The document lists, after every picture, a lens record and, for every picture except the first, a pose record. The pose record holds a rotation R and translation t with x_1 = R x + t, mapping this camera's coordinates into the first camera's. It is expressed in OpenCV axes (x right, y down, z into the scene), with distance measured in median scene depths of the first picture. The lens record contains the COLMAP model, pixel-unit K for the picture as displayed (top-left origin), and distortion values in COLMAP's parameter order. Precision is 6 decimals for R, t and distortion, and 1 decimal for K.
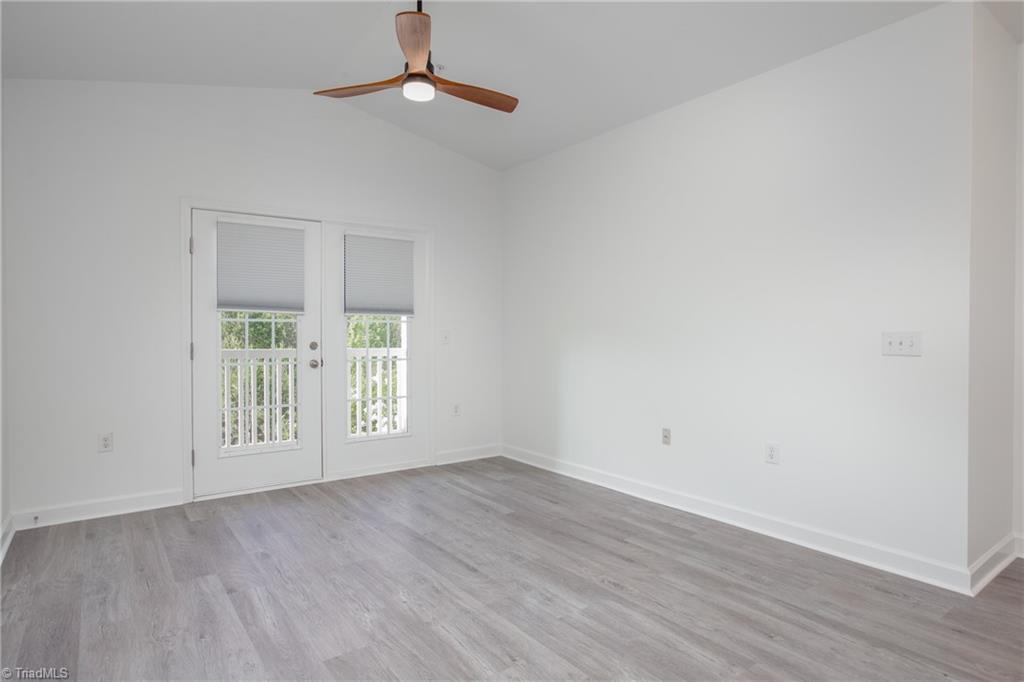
lens RADIAL K [[568.2, 0, 511.7], [0, 568.2, 337.3], [0, 0, 1]] dist [-0.002038, 0.001570]
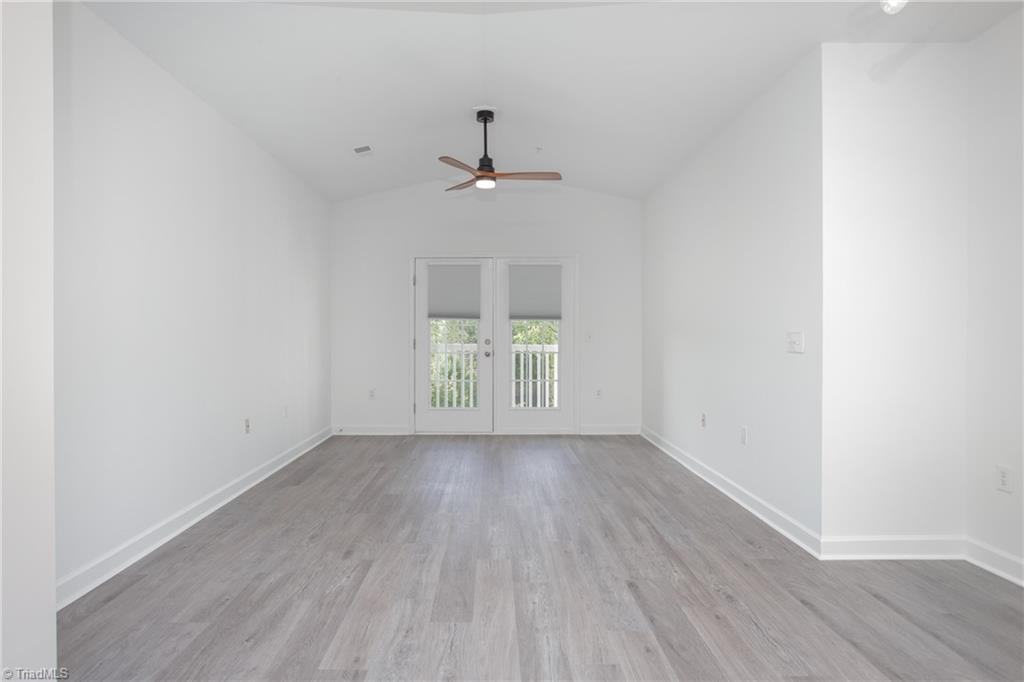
lens RADIAL K [[568.2, 0, 512.8], [0, 568.2, 340.3], [0, 0, 1]] dist [-0.002038, 0.001570]
pose [[0.826894, 0.010257, -0.562264, 0.547068], [-0.005587, 0.999934, 0.010026, -0.004686], [0.562330, -0.005149, 0.826897, -0.194453]]
